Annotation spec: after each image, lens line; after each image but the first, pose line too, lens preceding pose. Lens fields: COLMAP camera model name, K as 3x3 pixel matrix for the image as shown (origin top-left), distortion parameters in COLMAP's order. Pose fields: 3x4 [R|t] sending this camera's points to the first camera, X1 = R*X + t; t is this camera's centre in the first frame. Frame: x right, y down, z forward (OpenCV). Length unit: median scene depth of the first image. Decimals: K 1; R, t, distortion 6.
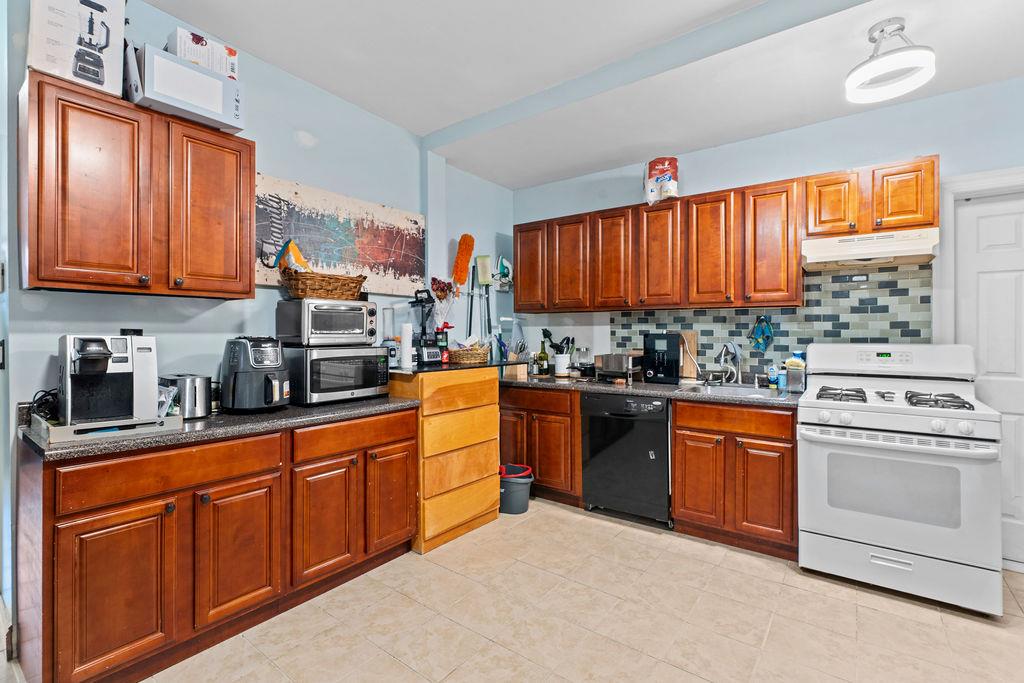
lens RADIAL K [[465.0, 0, 516.6], [0, 465.0, 333.2], [0, 0, 1]] dist [-0.000852, 0.000347]
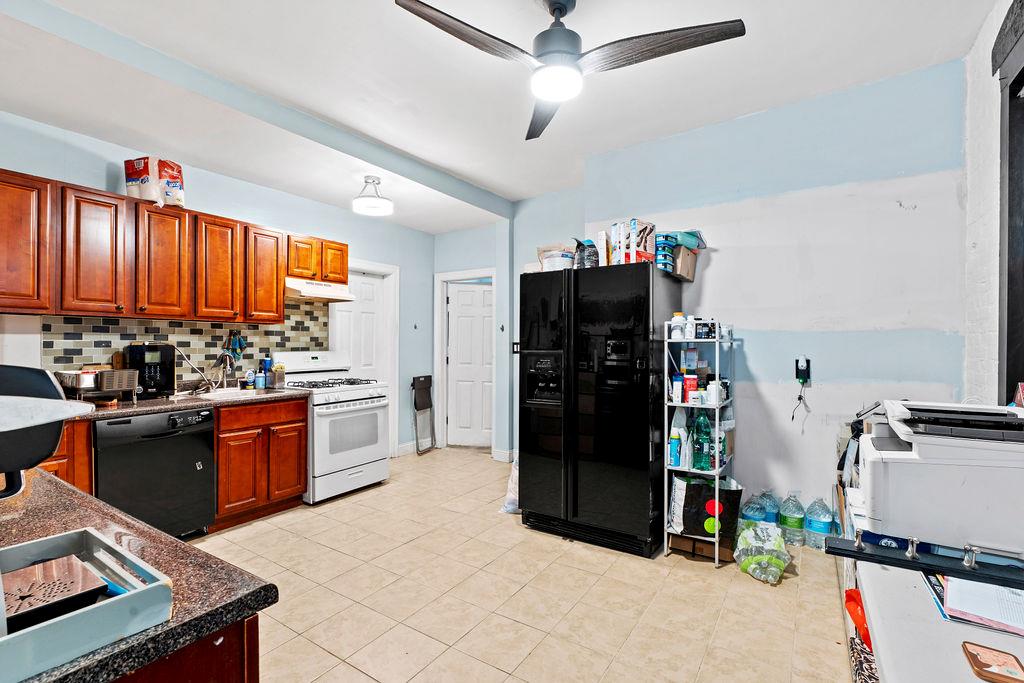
lens RADIAL K [[465.0, 0, 513.2], [0, 465.0, 345.8], [0, 0, 1]] dist [-0.000852, 0.000347]
pose [[-0.061338, -0.003946, 0.998109, -0.799719], [0.000697, 0.999992, 0.003996, -0.000842], [-0.998117, 0.000941, -0.061335, 0.409143]]
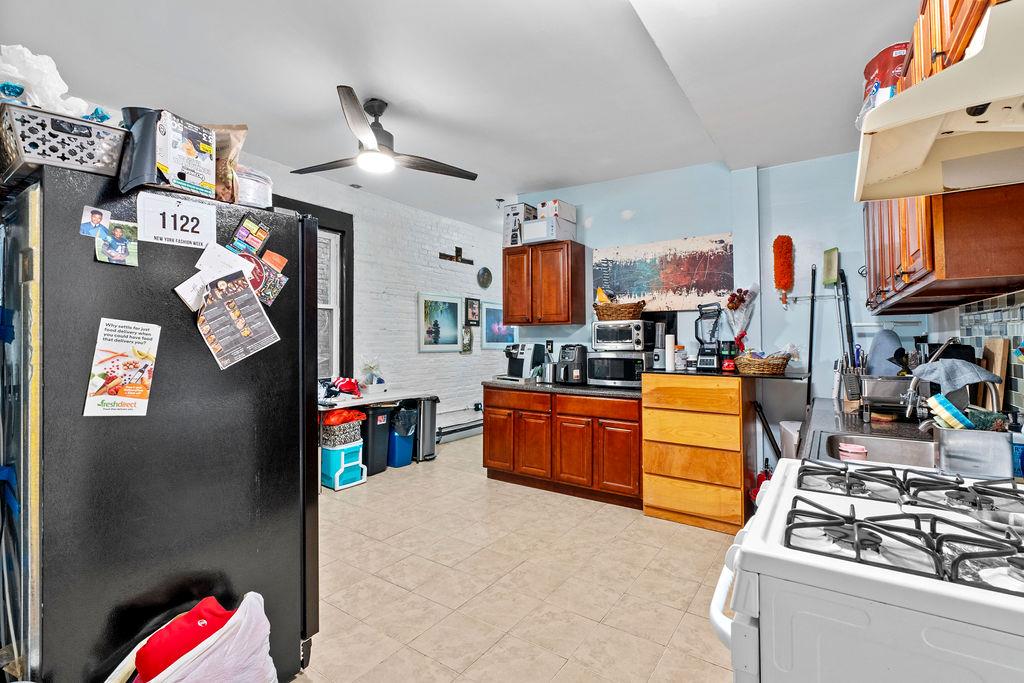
lens RADIAL K [[465.0, 0, 513.6], [0, 465.0, 334.4], [0, 0, 1]] dist [-0.000852, 0.000347]
pose [[0.032934, -0.019295, -0.999271, 1.046679], [-0.001479, 0.999812, -0.019355, 0.003532], [0.999456, 0.002116, 0.032899, 0.581087]]
